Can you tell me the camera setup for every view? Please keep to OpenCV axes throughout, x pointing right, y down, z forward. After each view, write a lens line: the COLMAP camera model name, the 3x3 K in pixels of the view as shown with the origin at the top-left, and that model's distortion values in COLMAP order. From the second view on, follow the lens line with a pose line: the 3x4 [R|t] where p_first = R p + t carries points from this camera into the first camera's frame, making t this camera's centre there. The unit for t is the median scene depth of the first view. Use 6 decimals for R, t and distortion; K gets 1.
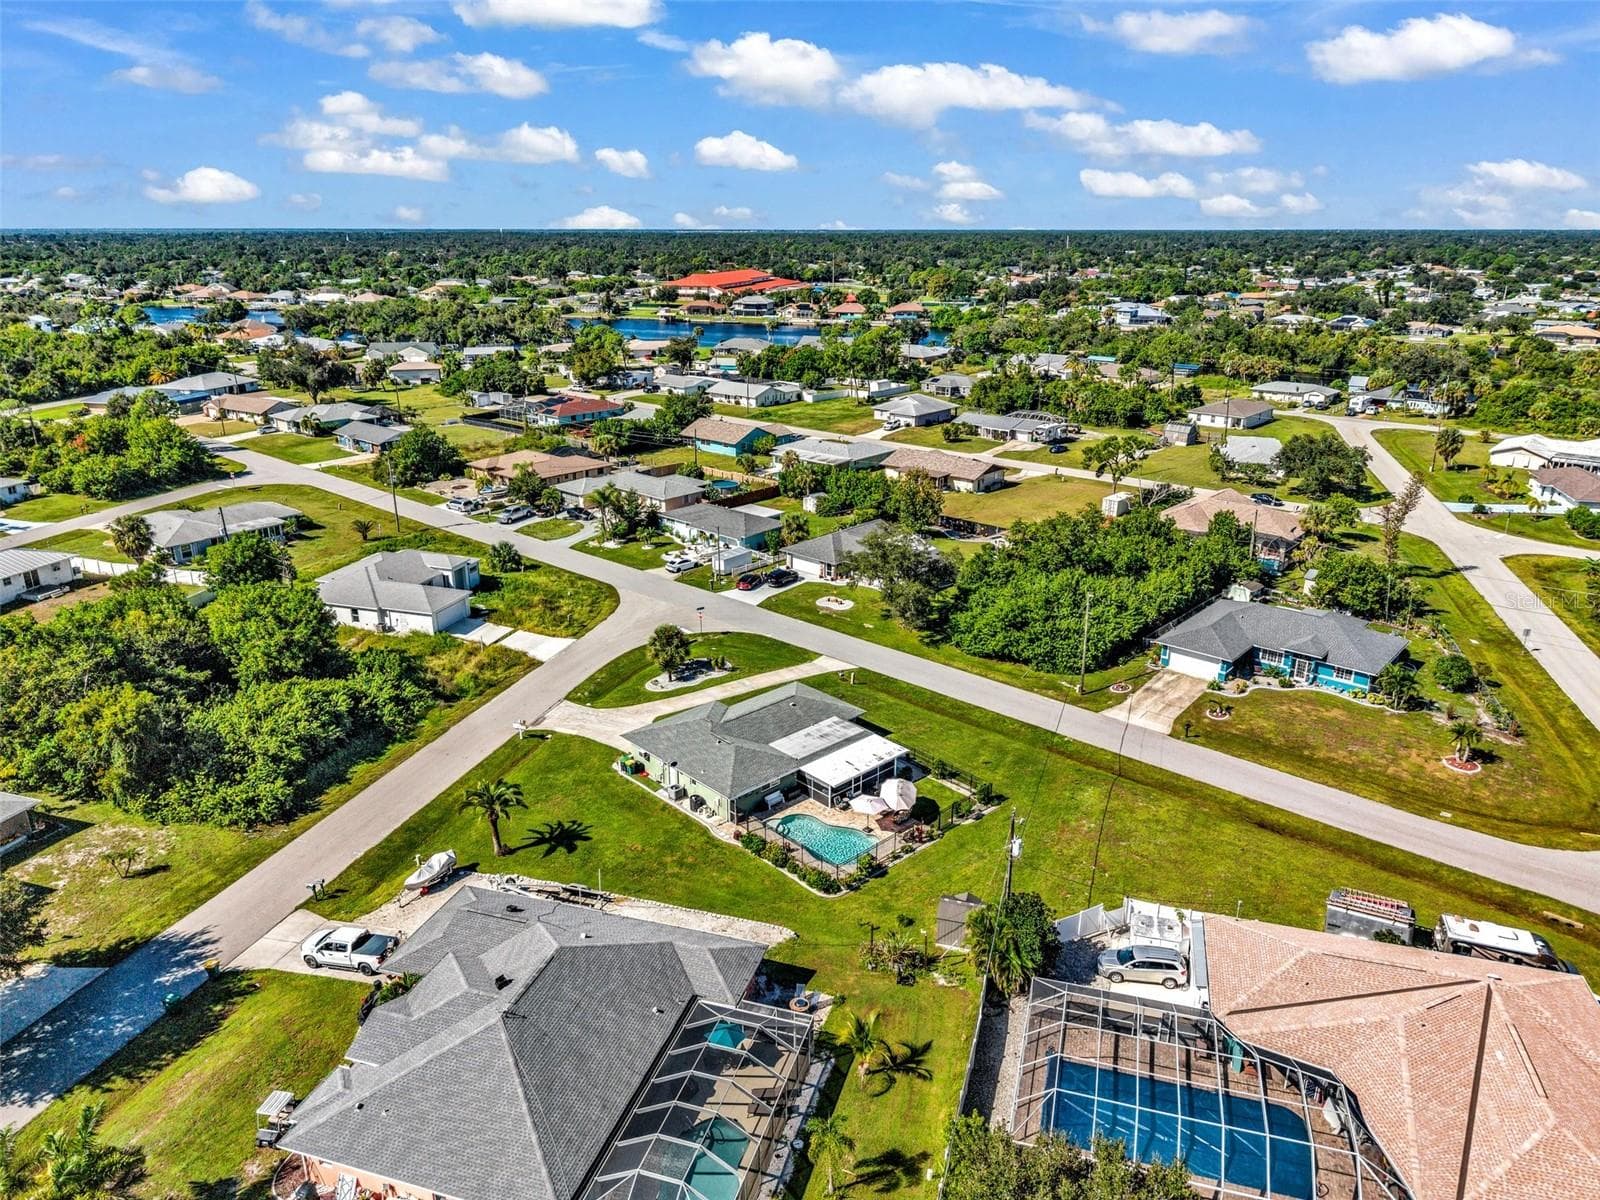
lens RADIAL K [[1069.4, 0, 797.6], [0, 1069.4, 574.1], [0, 0, 1]] dist [0.141945, -0.227190]
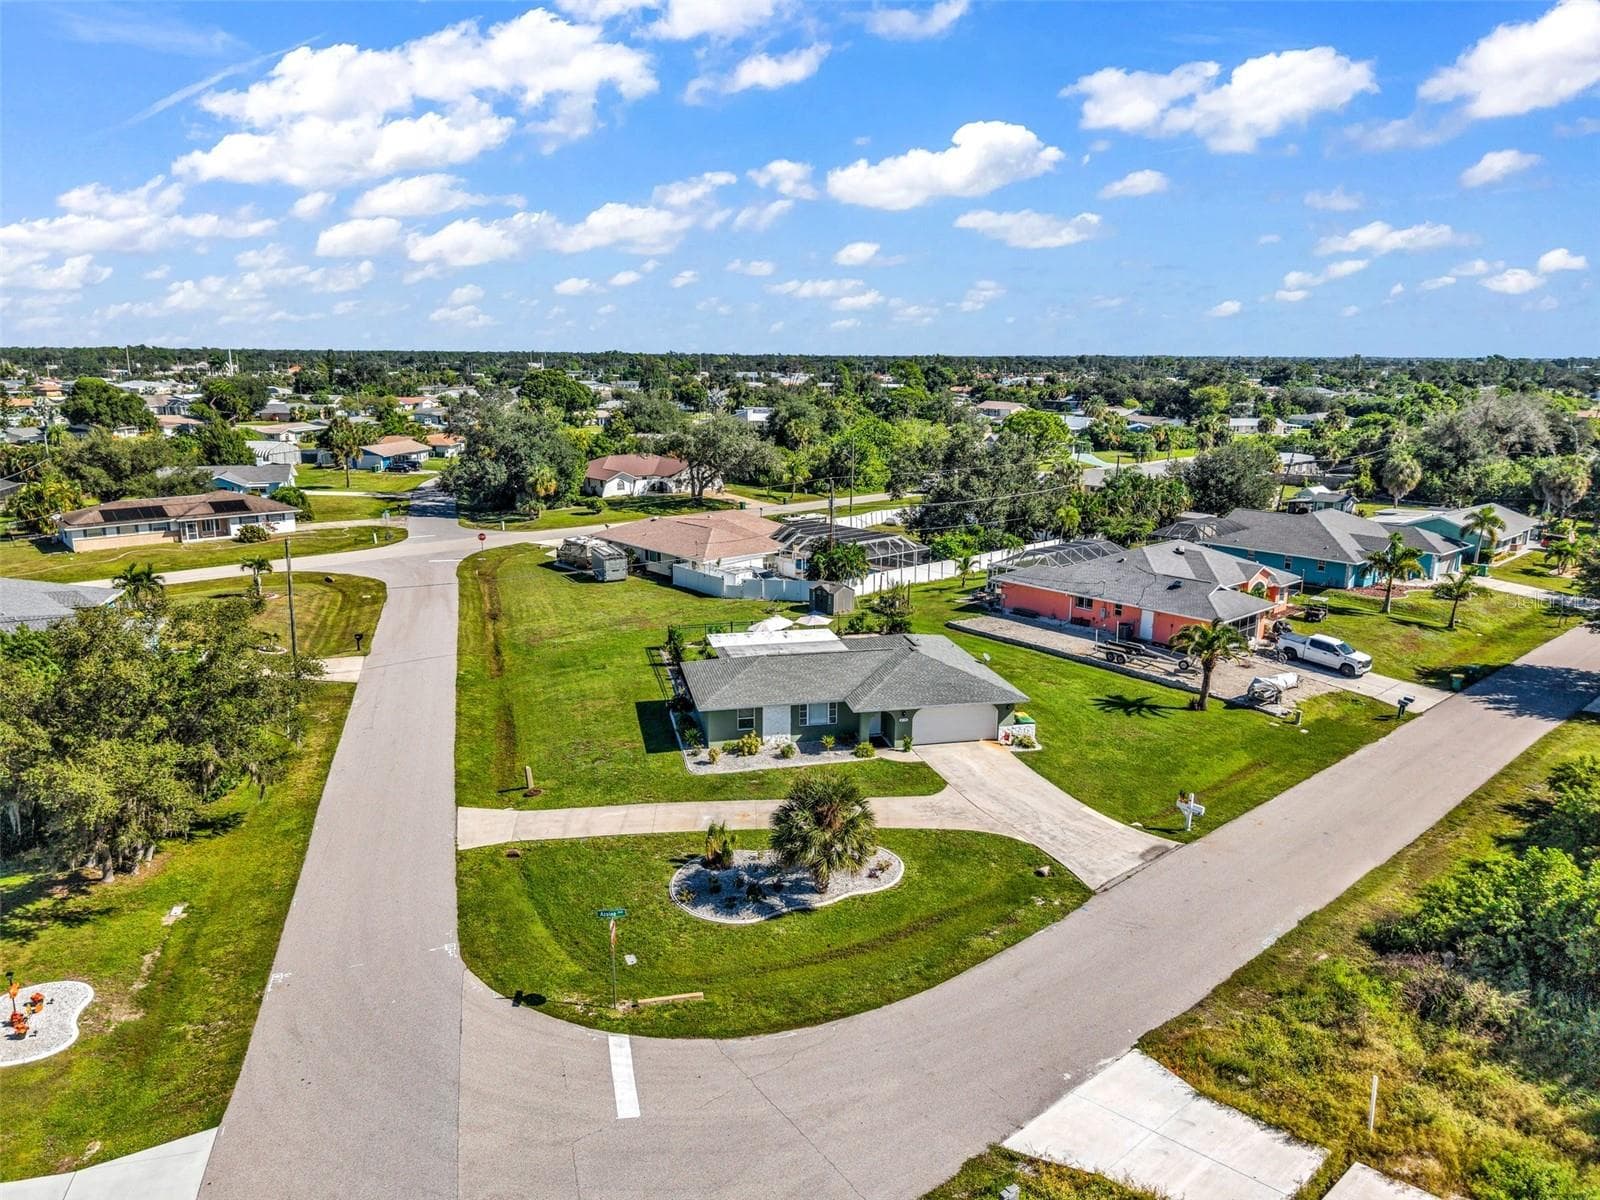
lens RADIAL K [[1066.5, 0, 797.6], [0, 1066.5, 599.3], [0, 0, 1]] dist [0.040705, -0.047988]
pose [[-0.856788, -0.121152, 0.501236, -0.313876], [0.150629, 0.870818, 0.467960, -0.202476], [-0.493180, 0.476443, -0.727857, 1.309498]]
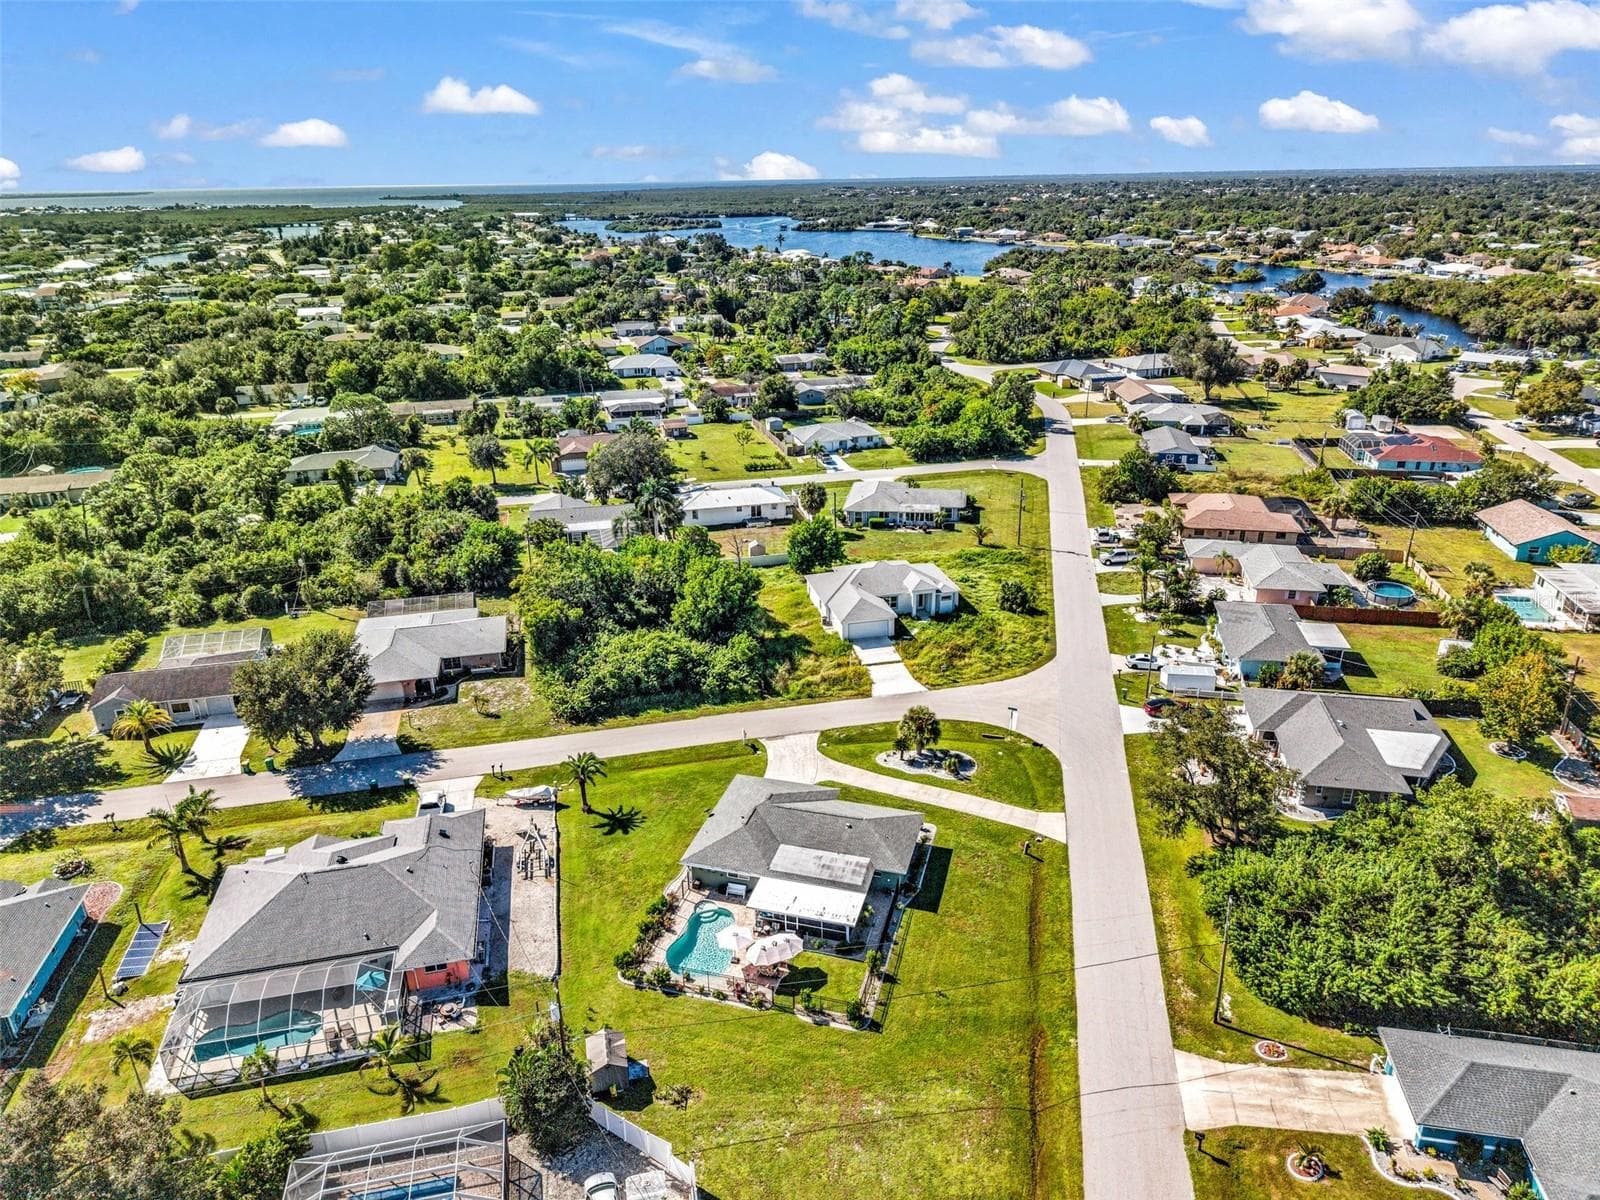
lens RADIAL K [[1064.2, 0, 800.0], [0, 1064.2, 600.0], [0, 0, 1]] dist [0.051662, -0.091232]
pose [[0.505683, 0.308809, -0.805557, 0.618061], [-0.246361, 0.946550, 0.208207, -0.237476], [0.826796, 0.093171, 0.554732, 0.355747]]
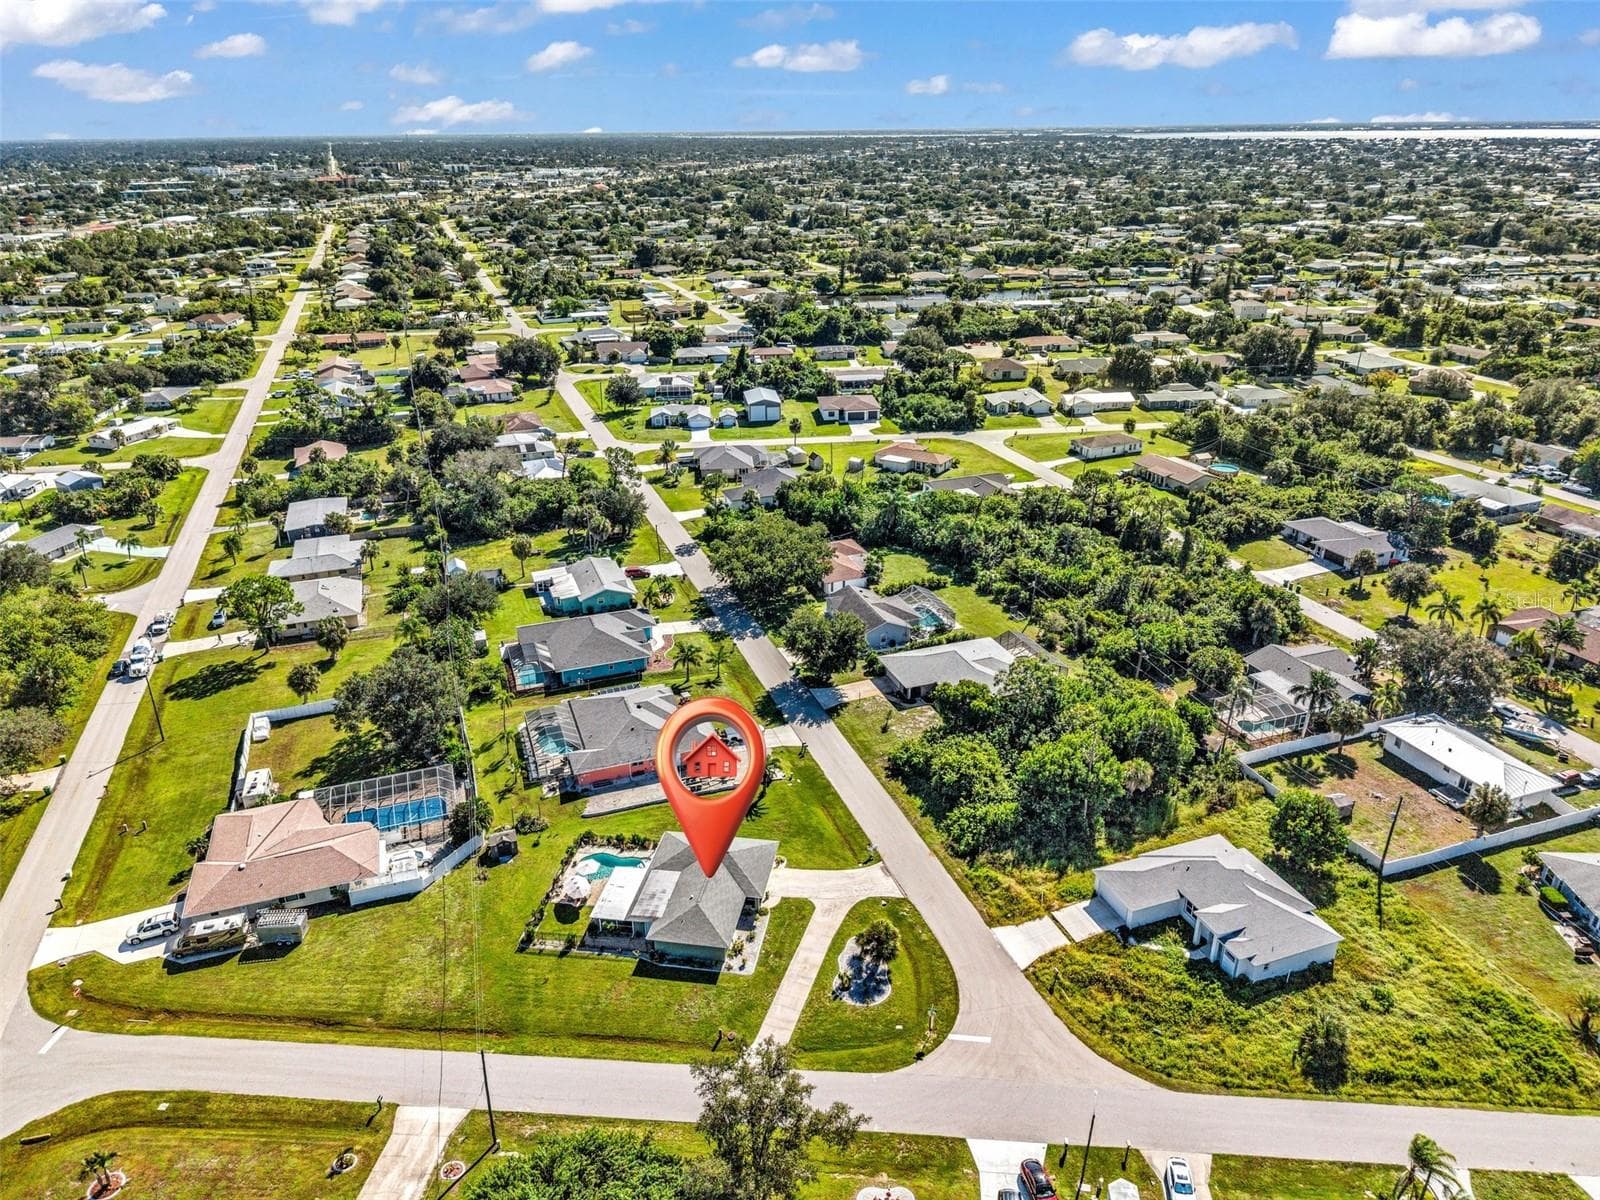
lens RADIAL K [[1058.7, 0, 806.9], [0, 1058.7, 597.7], [0, 0, 1]] dist [0.065991, -0.091711]
pose [[-0.793030, 0.249855, -0.555586, 0.442412], [-0.179767, 0.775422, 0.605314, -0.835013], [0.582054, 0.579908, -0.570017, 1.412486]]
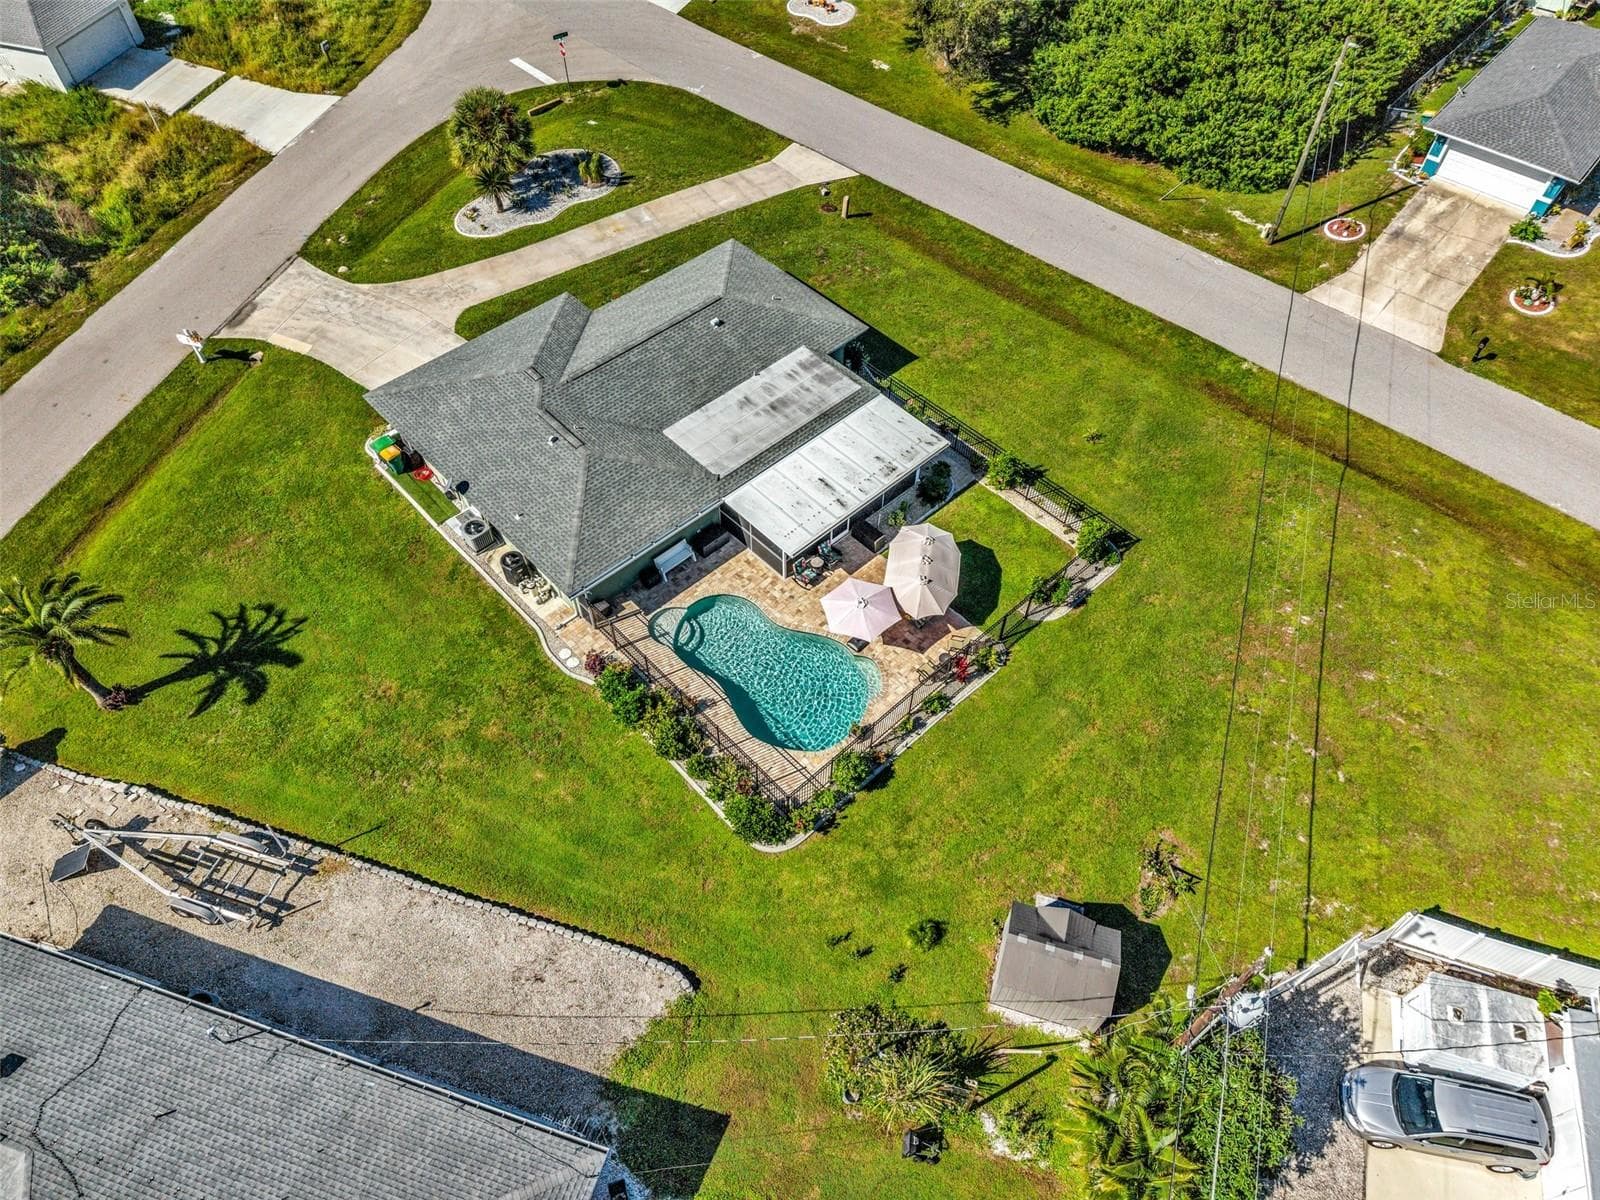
lens RADIAL K [[1066.5, 0, 797.6], [0, 1066.5, 599.3], [0, 0, 1]] dist [0.040705, -0.047988]
pose [[0.999990, 0.003554, 0.002668, 0.027841], [-0.004440, 0.823831, 0.566818, -0.044855], [-0.000183, -0.566824, 0.823839, 0.468020]]
